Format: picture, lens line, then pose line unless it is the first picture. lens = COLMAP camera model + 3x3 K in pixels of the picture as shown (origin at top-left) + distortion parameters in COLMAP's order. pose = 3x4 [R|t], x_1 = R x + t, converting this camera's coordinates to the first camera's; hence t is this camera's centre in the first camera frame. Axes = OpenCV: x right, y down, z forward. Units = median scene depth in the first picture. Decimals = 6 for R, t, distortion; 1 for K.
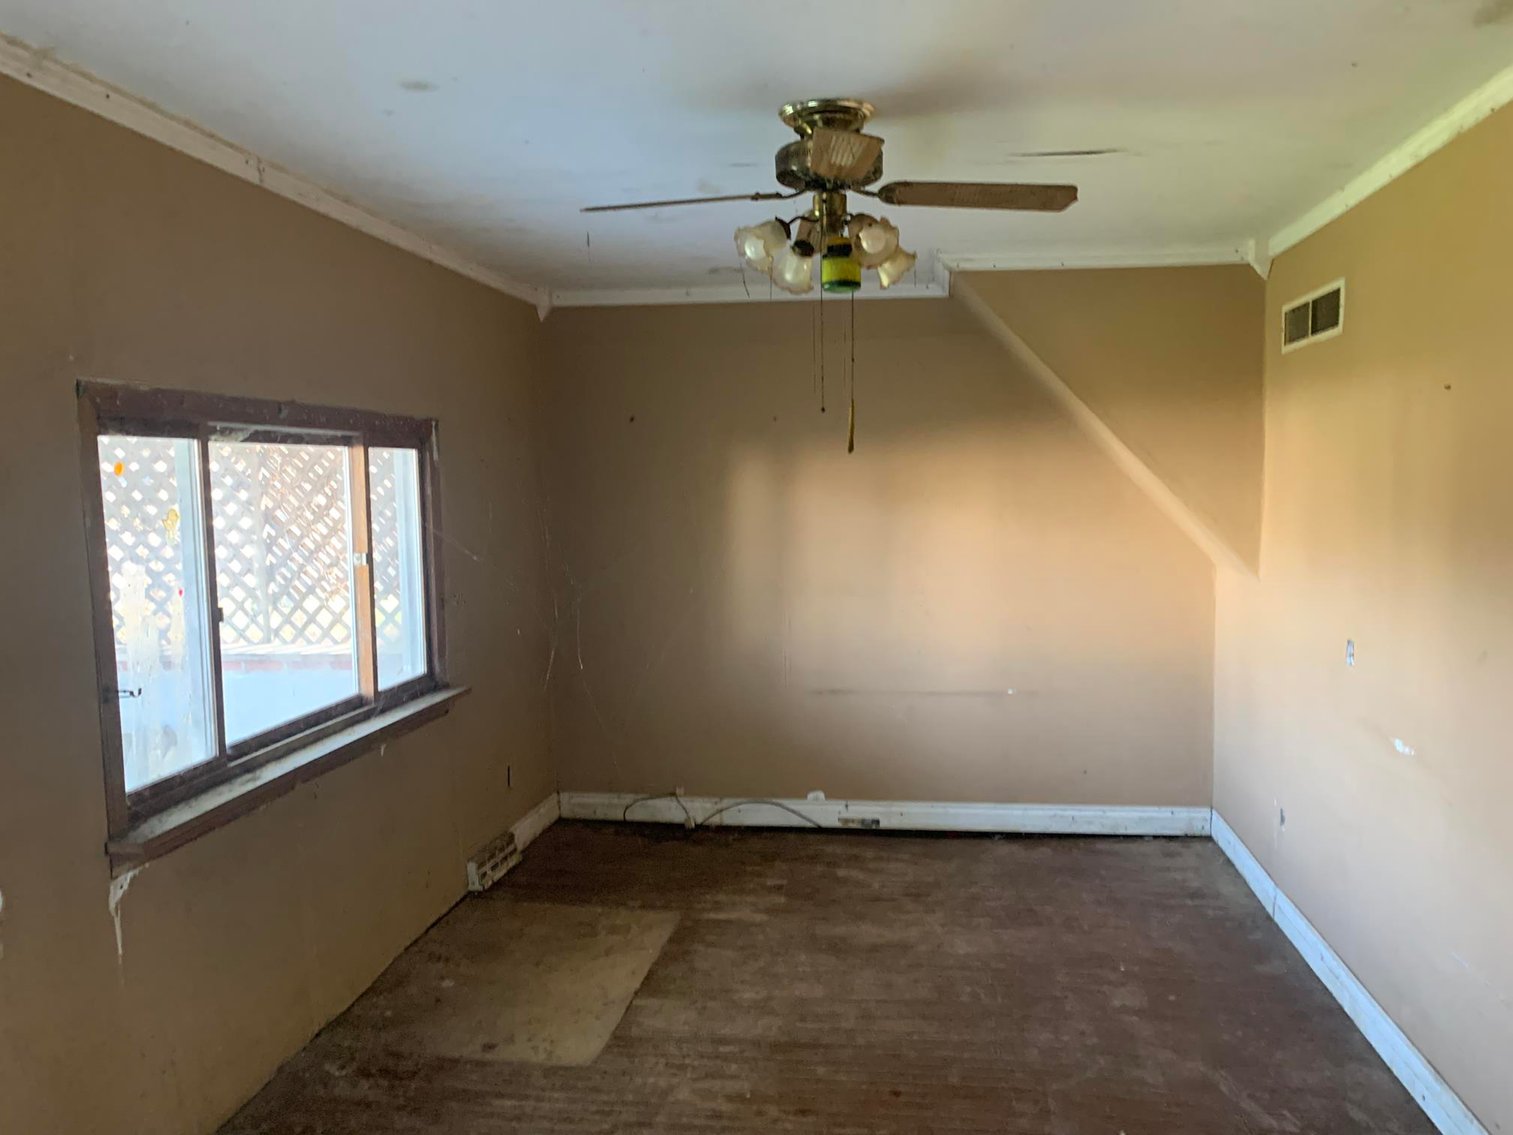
lens RADIAL K [[1135.4, 0, 760.4], [0, 1135.4, 560.7], [0, 0, 1]] dist [0.015236, 0.002817]
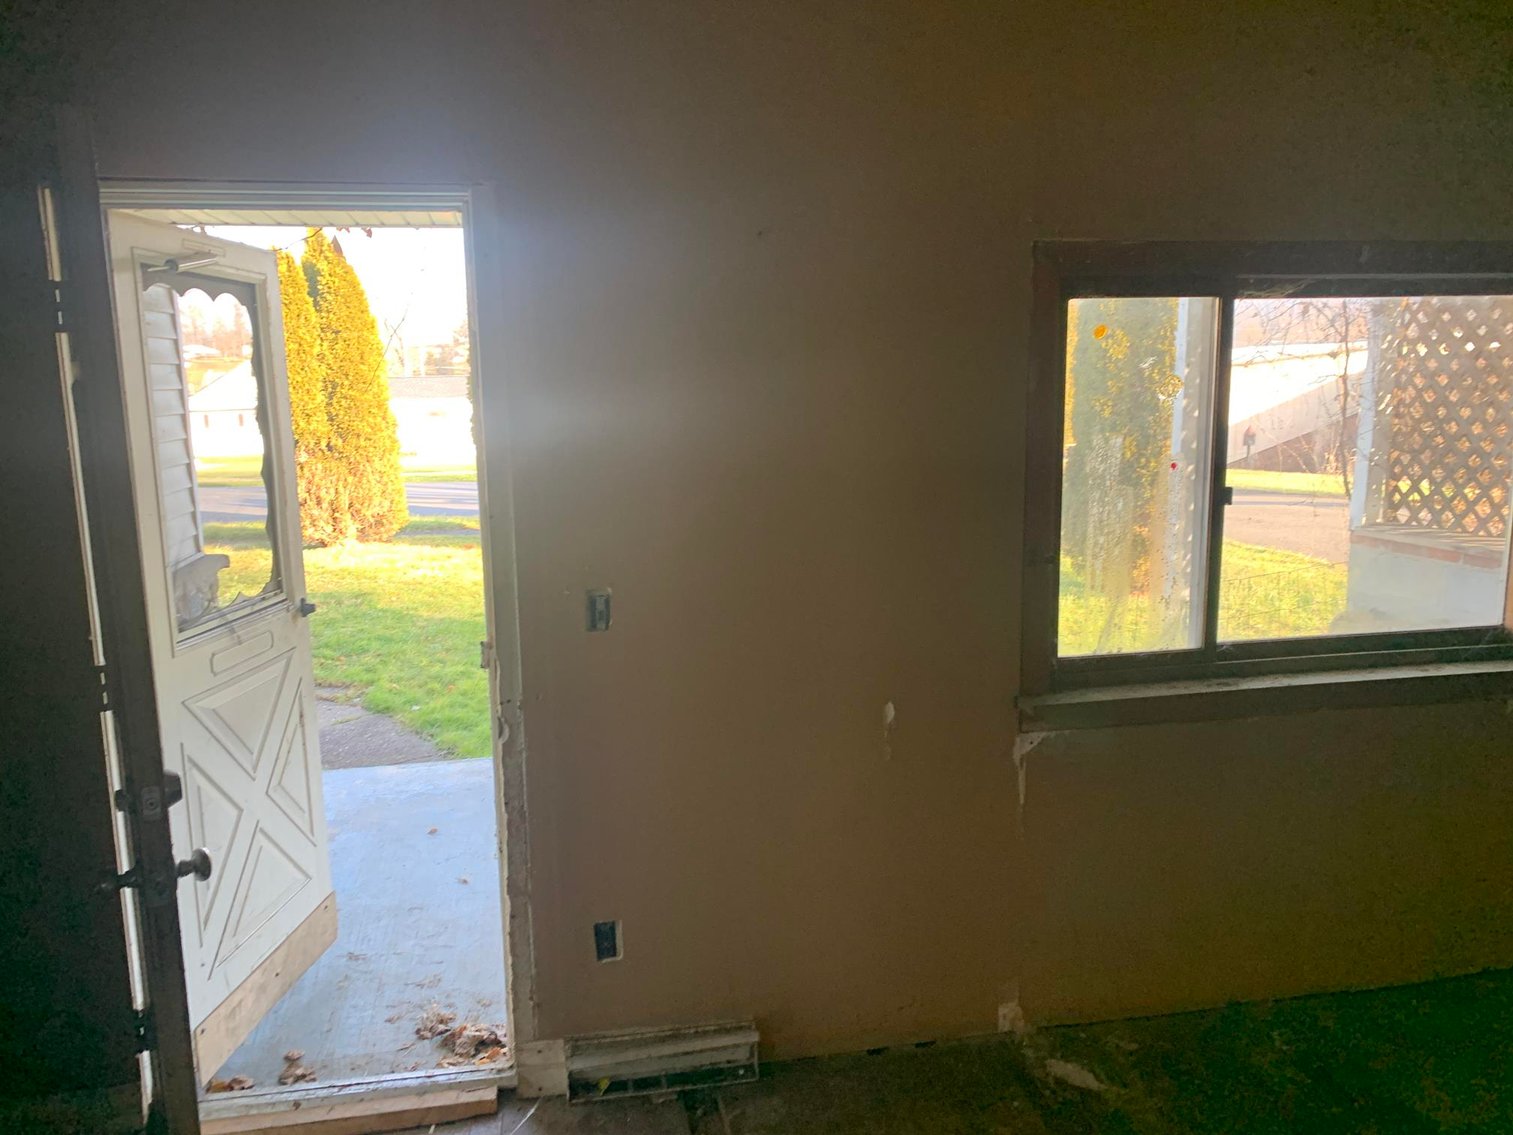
lens RADIAL K [[1135.4, 0, 758.1], [0, 1135.4, 580.2], [0, 0, 1]] dist [0.015236, 0.002817]
pose [[0.318172, 0.176565, -0.931446, 0.264079], [-0.058509, 0.984288, 0.166596, -0.015889], [0.946226, 0.001492, 0.323503, 0.380034]]
